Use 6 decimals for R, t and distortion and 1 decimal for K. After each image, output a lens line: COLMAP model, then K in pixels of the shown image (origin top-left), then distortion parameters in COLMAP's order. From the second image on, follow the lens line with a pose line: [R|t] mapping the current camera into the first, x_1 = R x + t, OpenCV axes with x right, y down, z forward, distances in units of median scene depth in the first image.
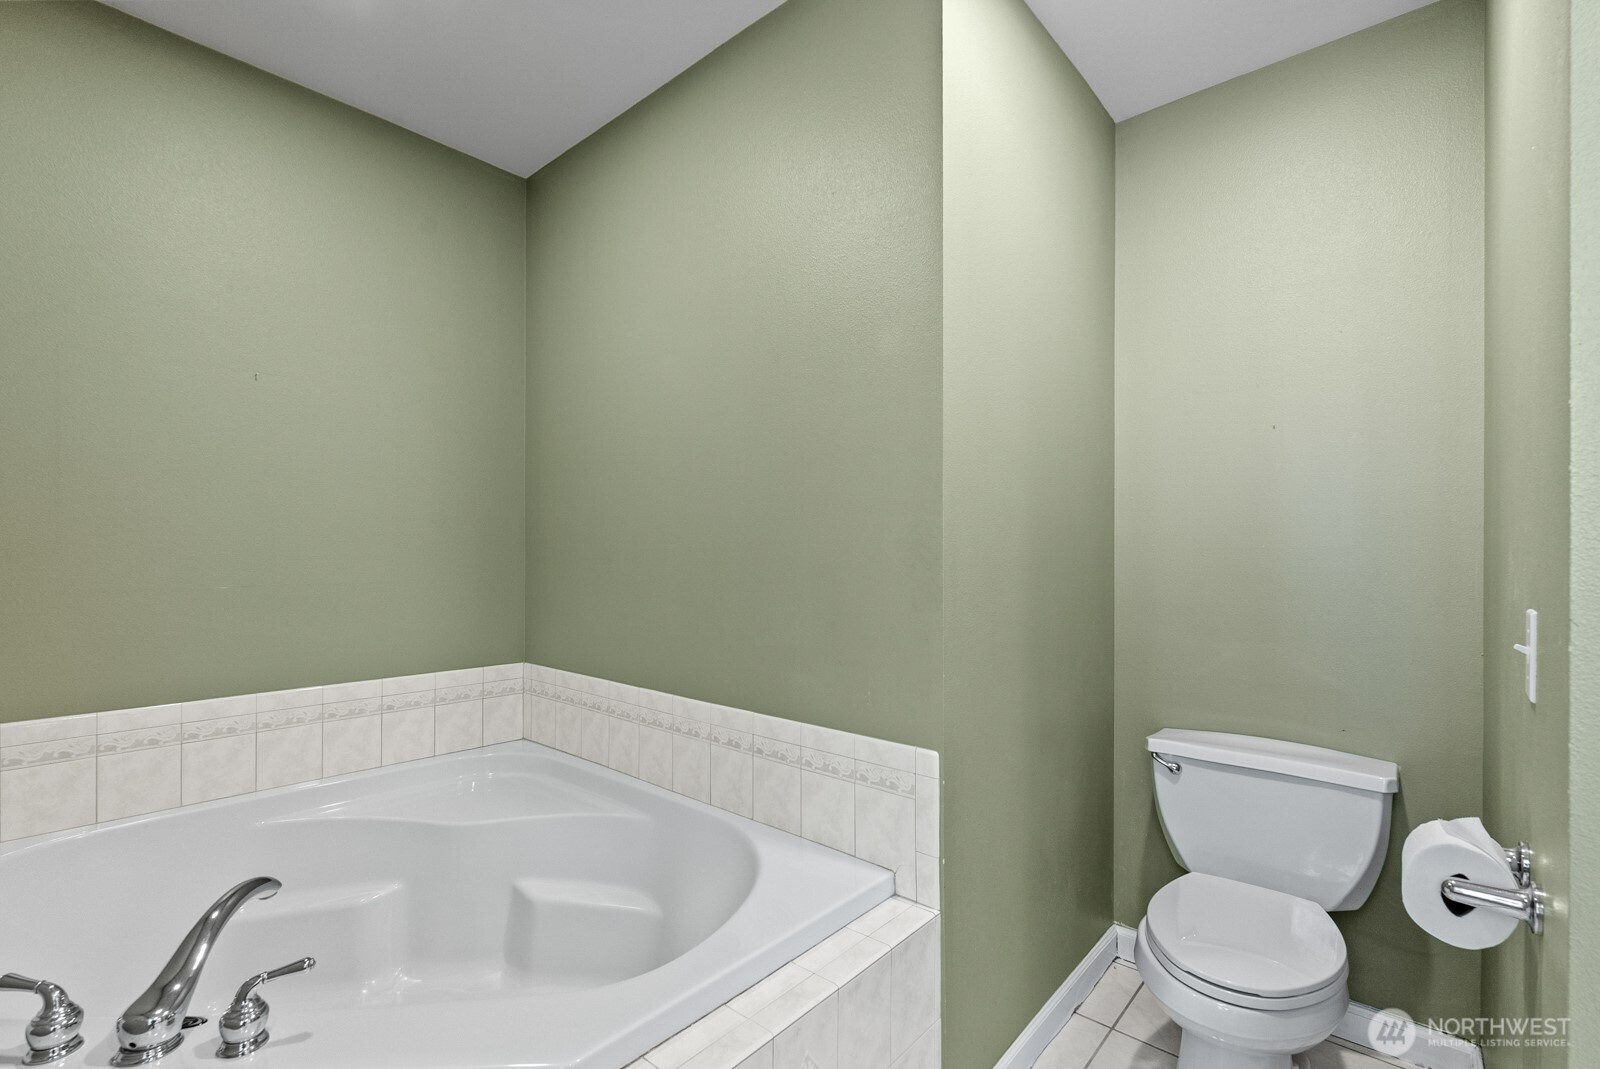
lens RADIAL K [[695.6, 0, 799.7], [0, 695.6, 551.7], [0, 0, 1]] dist [-0.001974, 0.000757]
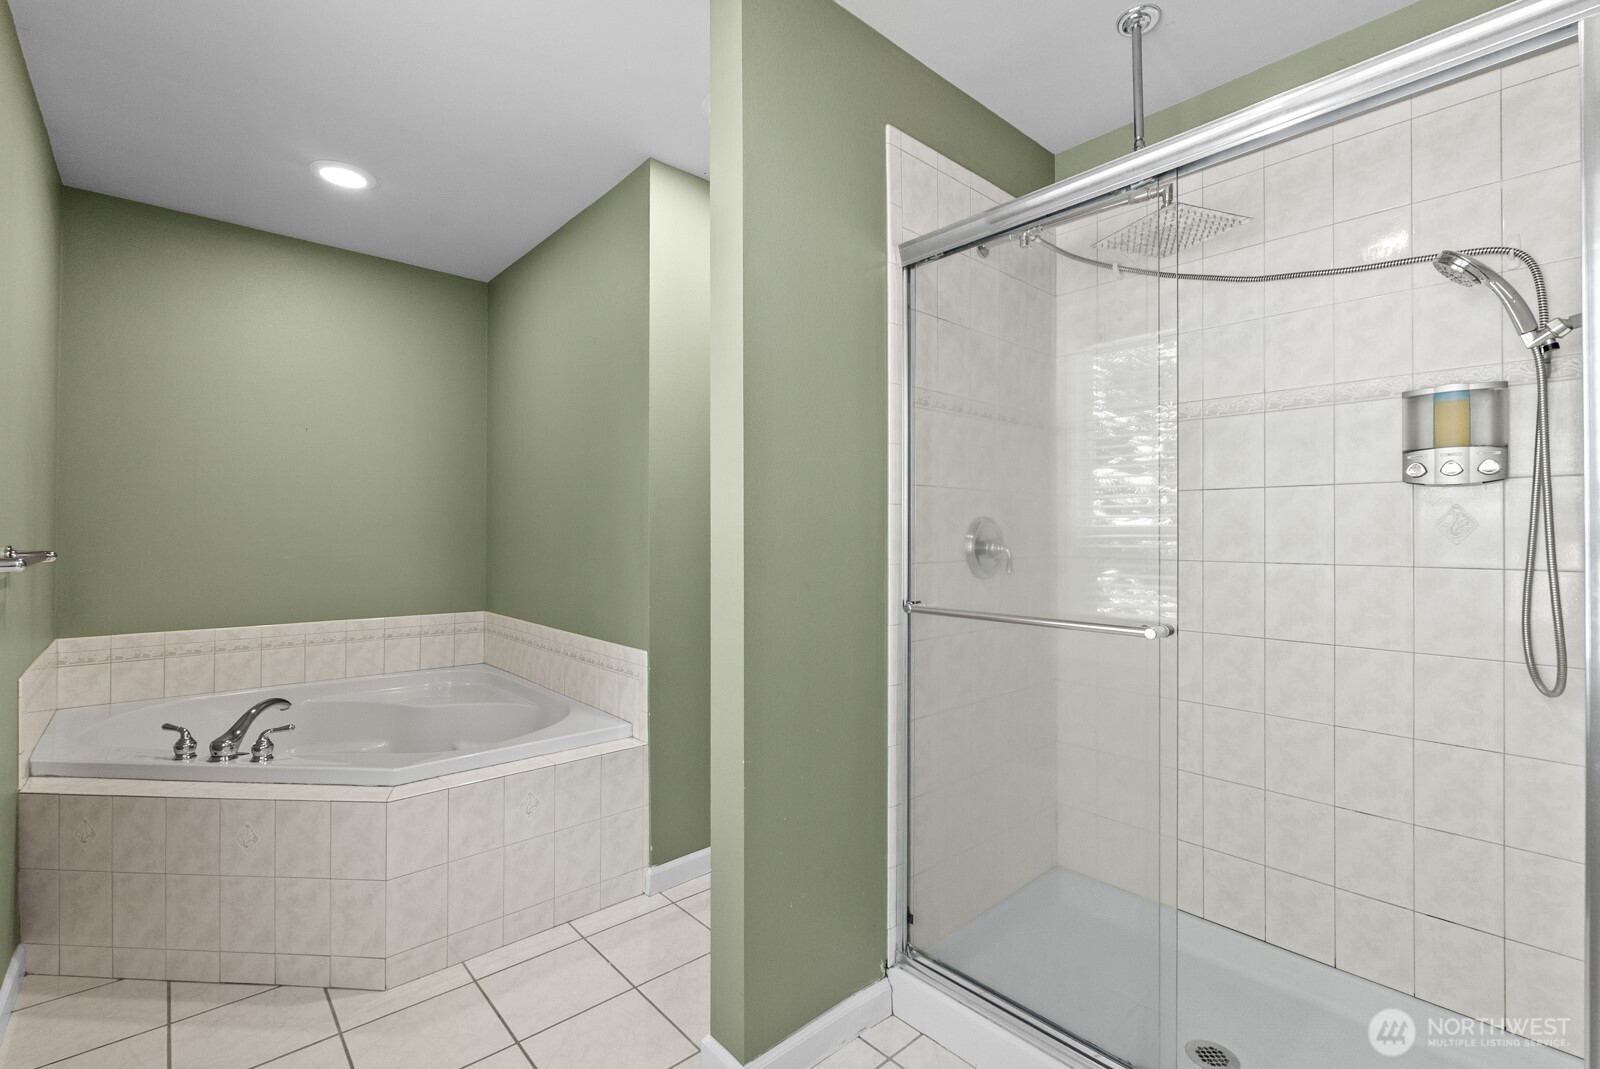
lens RADIAL K [[695.6, 0, 801.4], [0, 695.6, 524.2], [0, 0, 1]] dist [-0.001974, 0.000757]
pose [[0.993360, -0.000734, -0.115044, 0.560903], [-0.001296, 0.999845, -0.017575, 0.002557], [0.115039, 0.017607, 0.993205, -0.487703]]
